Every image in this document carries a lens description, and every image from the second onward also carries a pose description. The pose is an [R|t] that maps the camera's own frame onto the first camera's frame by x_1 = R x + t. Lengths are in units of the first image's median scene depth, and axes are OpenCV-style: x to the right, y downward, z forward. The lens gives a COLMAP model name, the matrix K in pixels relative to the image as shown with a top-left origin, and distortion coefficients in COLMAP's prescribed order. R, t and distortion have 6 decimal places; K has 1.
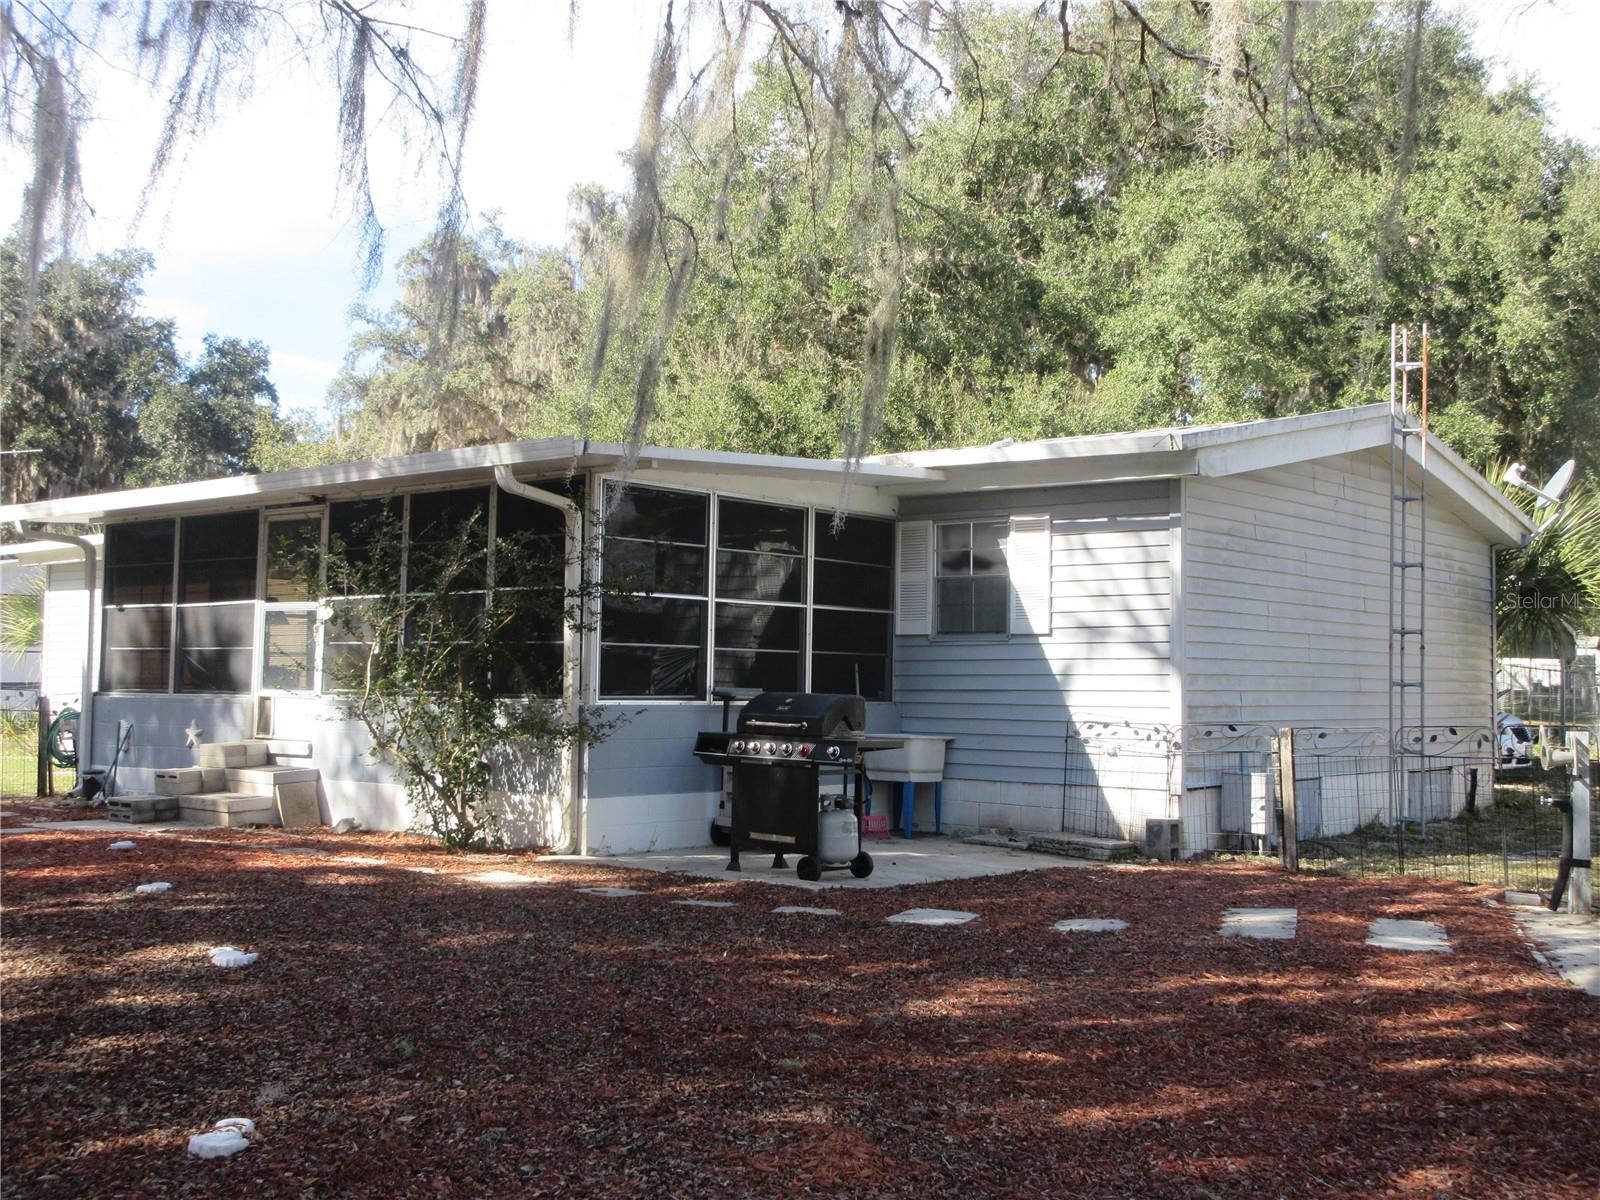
lens RADIAL K [[1721.1, 0, 800.0], [0, 1721.1, 600.0], [0, 0, 1]] dist [-0.006346, 0.000520]
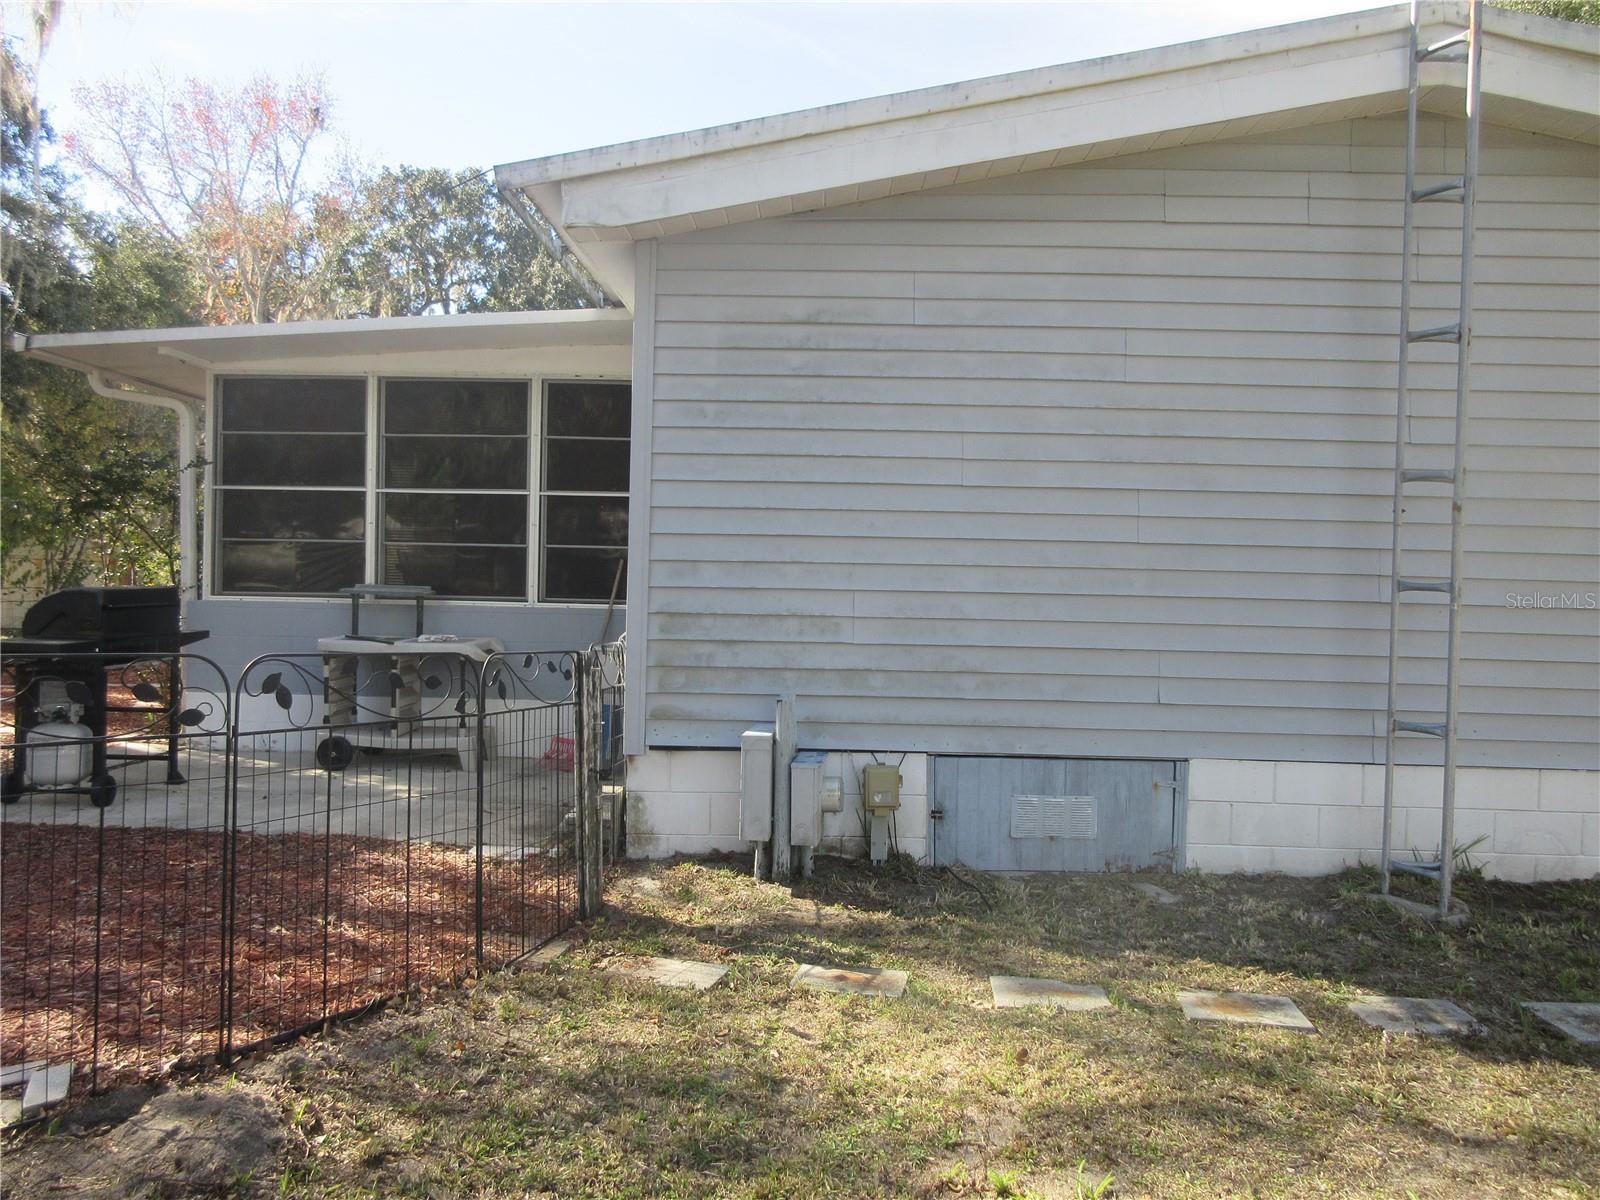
lens RADIAL K [[1174.5, 0, 800.0], [0, 1174.5, 600.0], [0, 0, 1]] dist [0.000488, -0.007200]
pose [[0.624478, 0.011231, -0.780962, 0.551302], [0.029015, 0.998873, 0.037566, 0.039360], [0.780503, -0.046118, 0.623448, 0.737465]]
